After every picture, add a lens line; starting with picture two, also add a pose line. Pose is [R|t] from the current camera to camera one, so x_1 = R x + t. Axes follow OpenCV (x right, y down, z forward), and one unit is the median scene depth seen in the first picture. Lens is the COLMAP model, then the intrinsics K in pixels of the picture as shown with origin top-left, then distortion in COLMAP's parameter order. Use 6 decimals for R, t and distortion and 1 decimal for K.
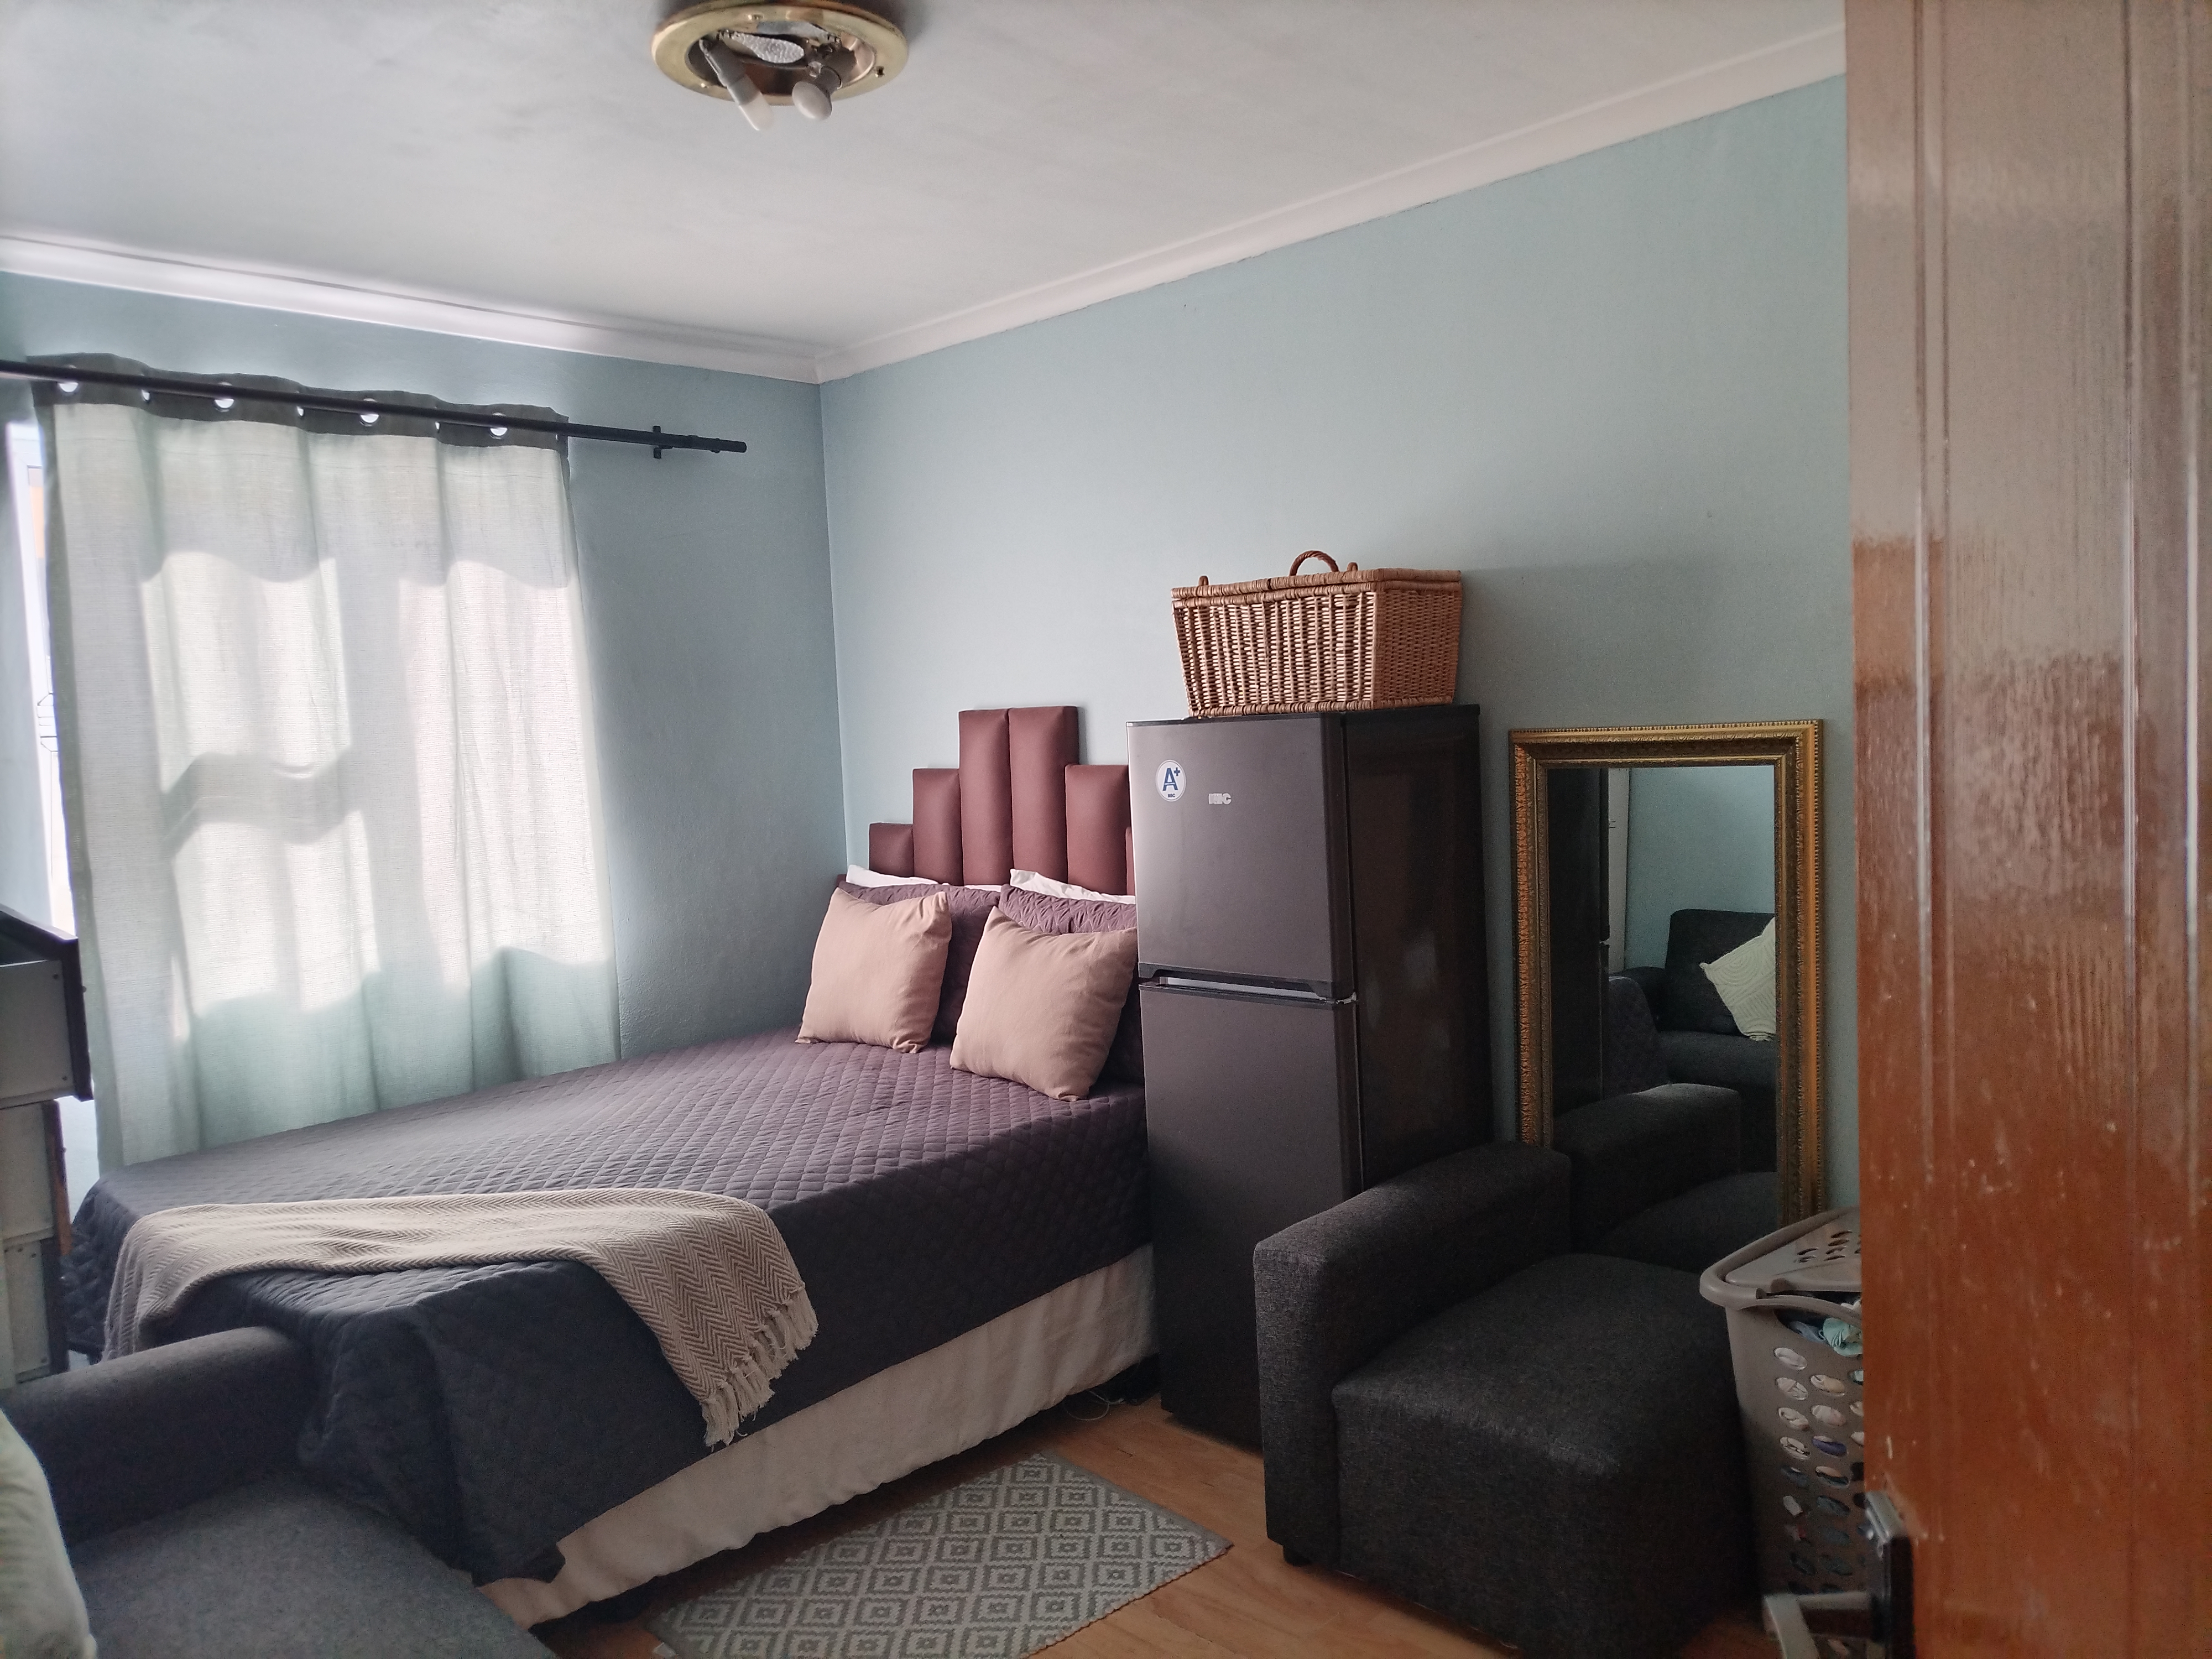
lens RADIAL K [[1622.5, 0, 1106.0], [0, 1622.5, 829.5], [0, 0, 1]] dist [0.042122, -0.045717]
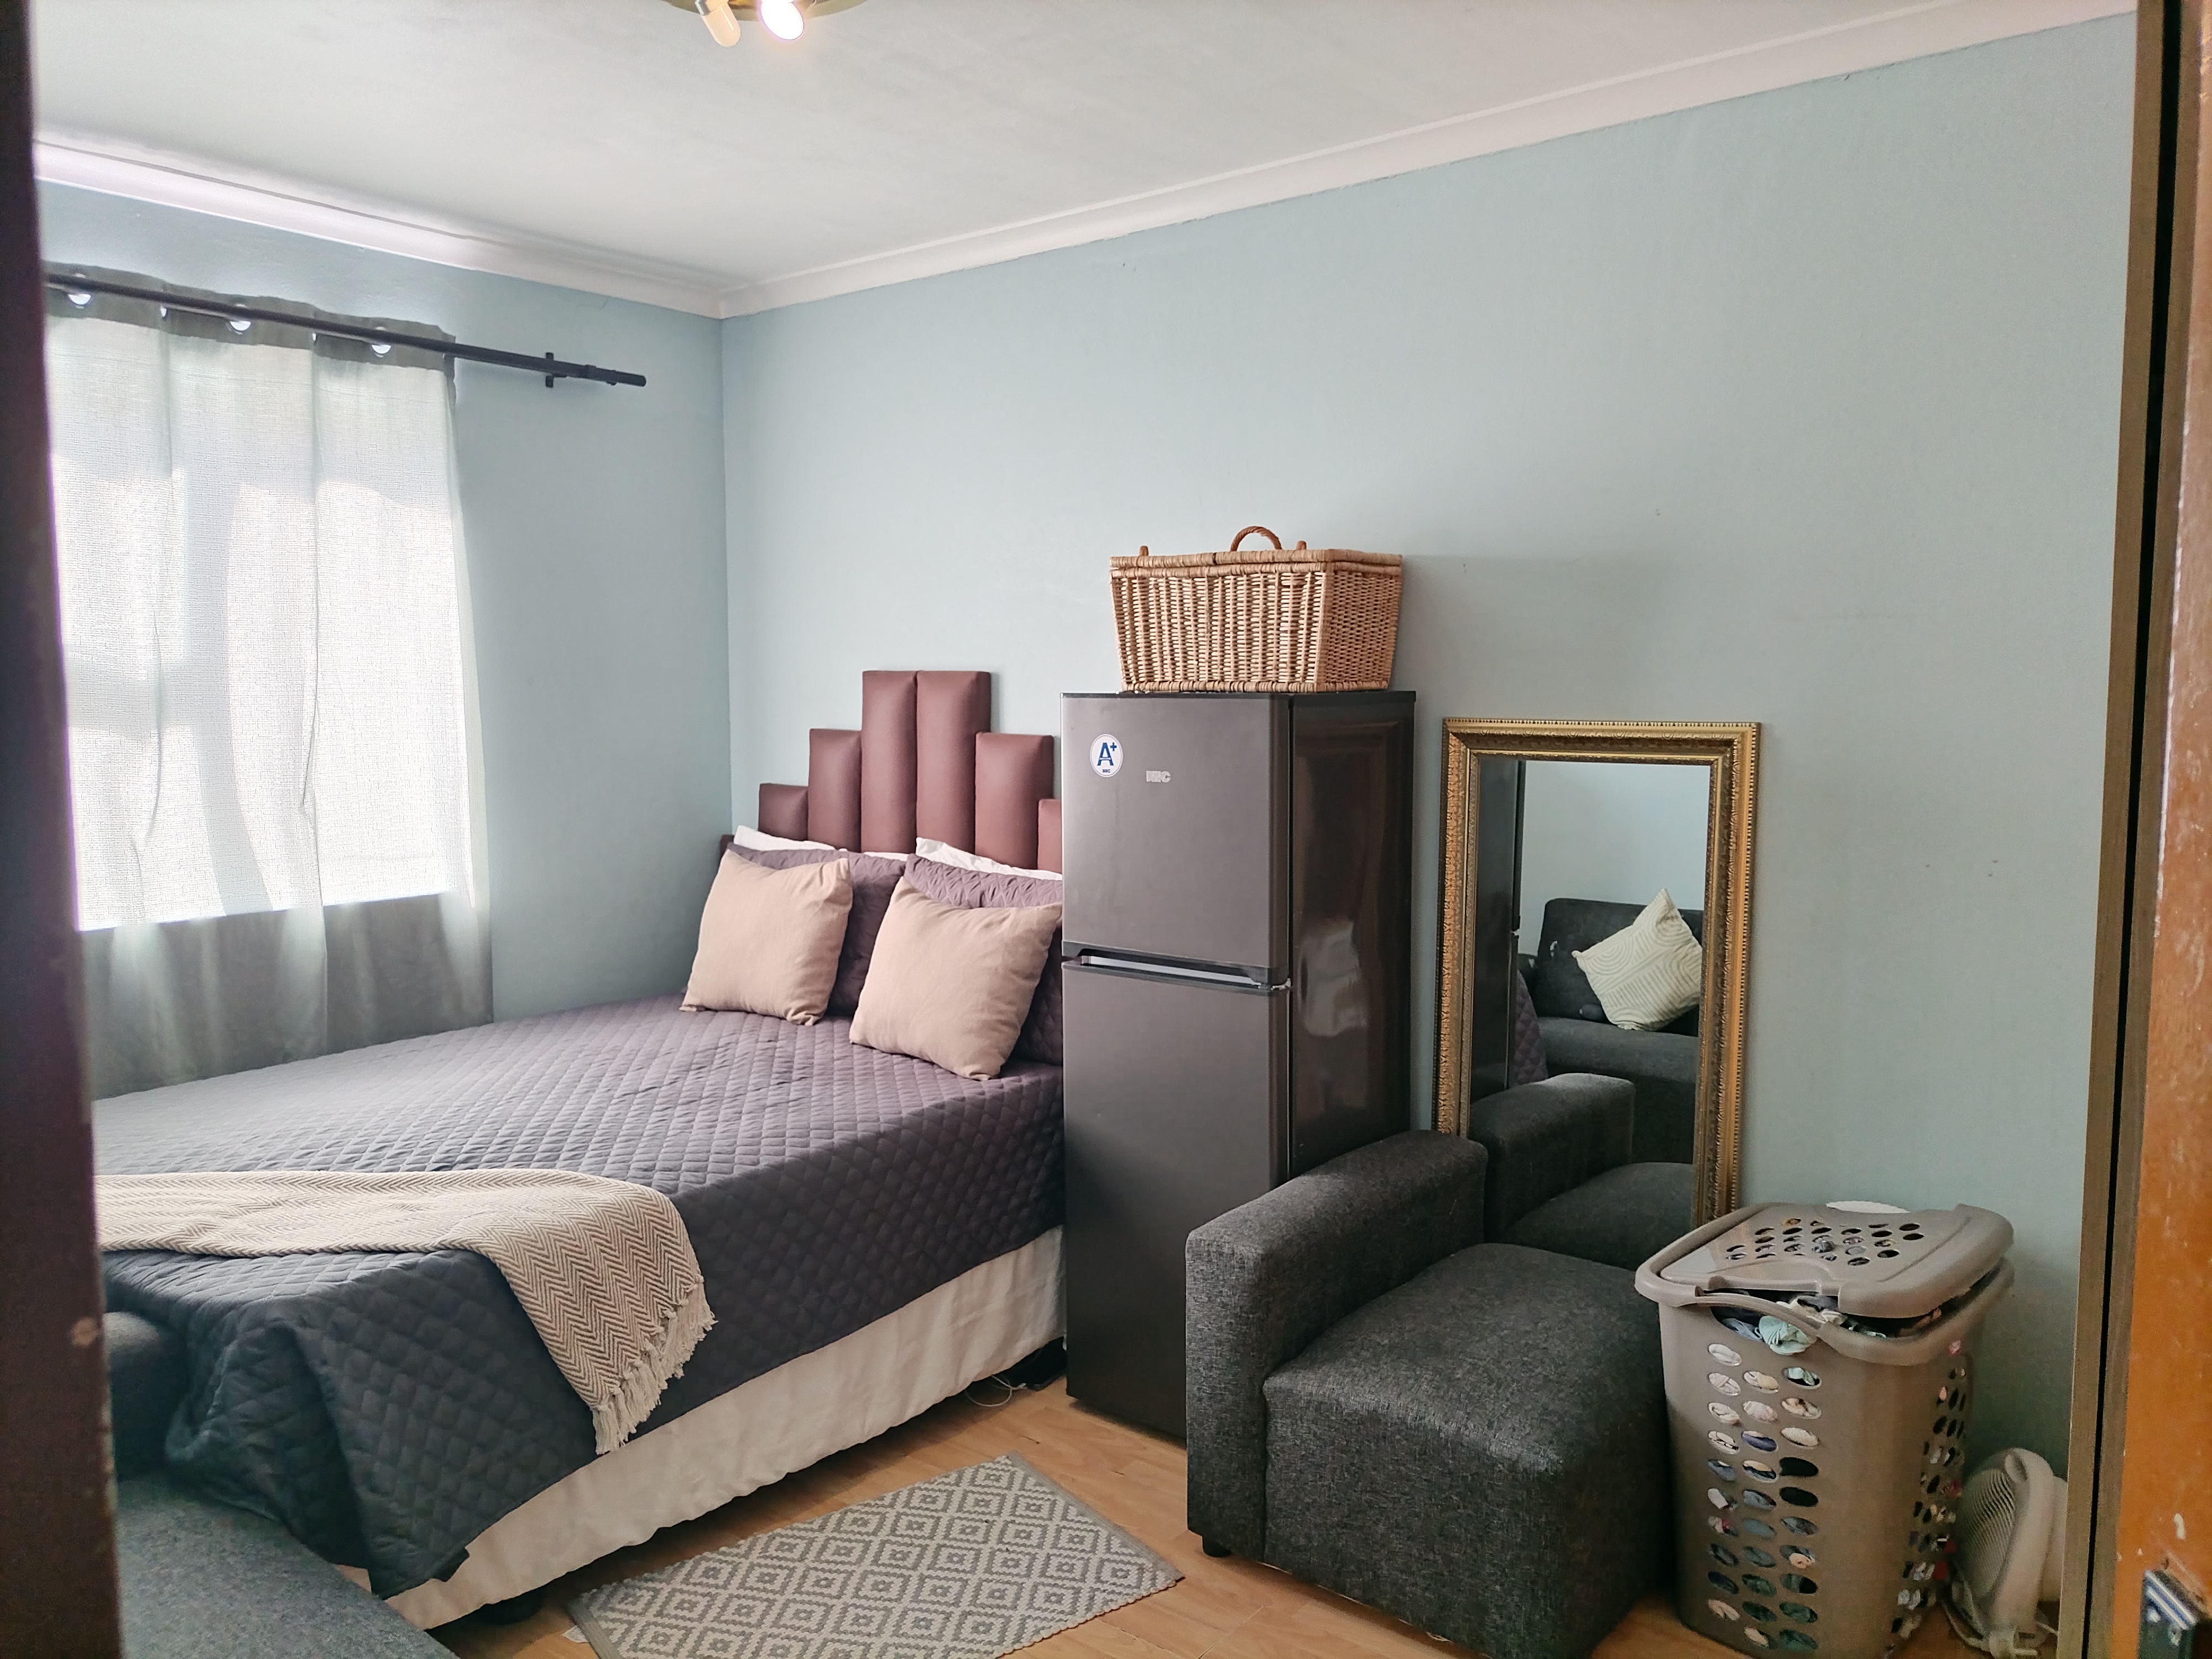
lens RADIAL K [[1632.1, 0, 1106.0], [0, 1632.1, 829.5], [0, 0, 1]] dist [0.030753, -0.035744]
pose [[0.994082, 0.036383, 0.102356, -0.054848], [-0.038637, 0.999051, 0.020124, -0.005205], [-0.101527, -0.023960, 0.994544, 0.025346]]
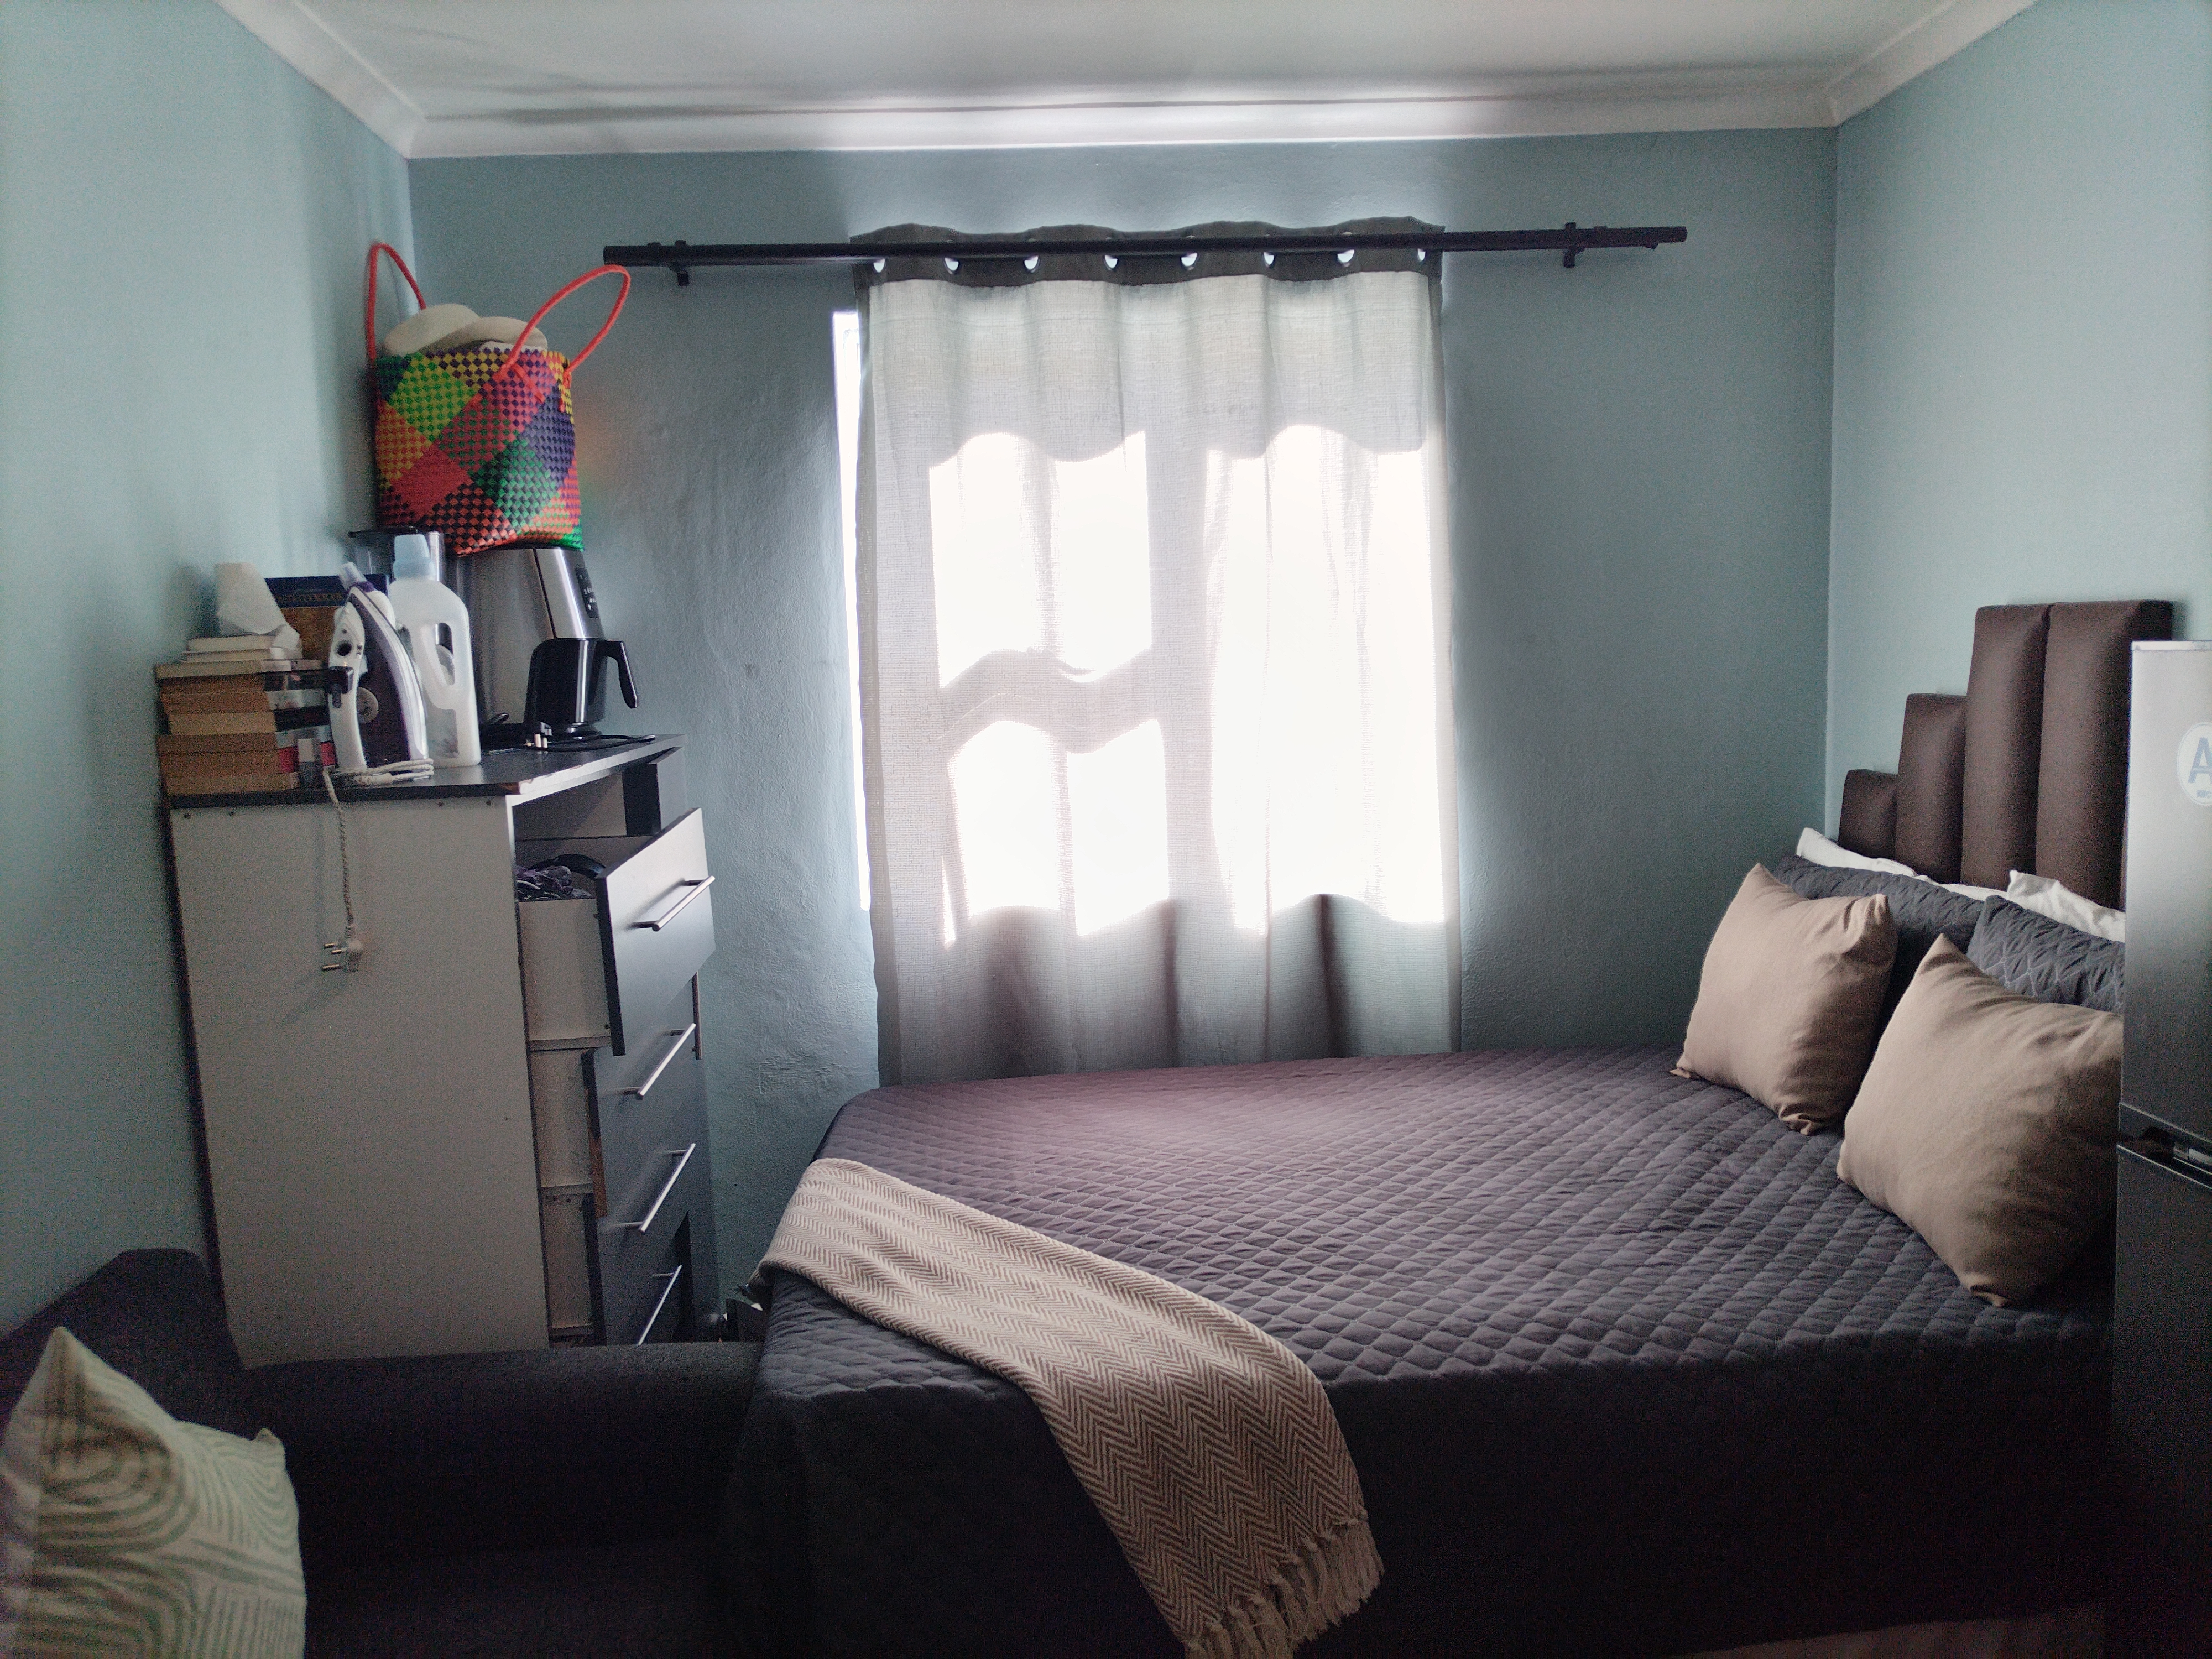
lens RADIAL K [[1622.5, 0, 1106.0], [0, 1622.5, 829.5], [0, 0, 1]] dist [0.042122, -0.045717]
pose [[0.737280, 0.095711, -0.668773, 0.120773], [-0.045218, 0.994685, 0.092503, -0.039166], [0.674072, -0.037960, 0.737689, 0.377292]]
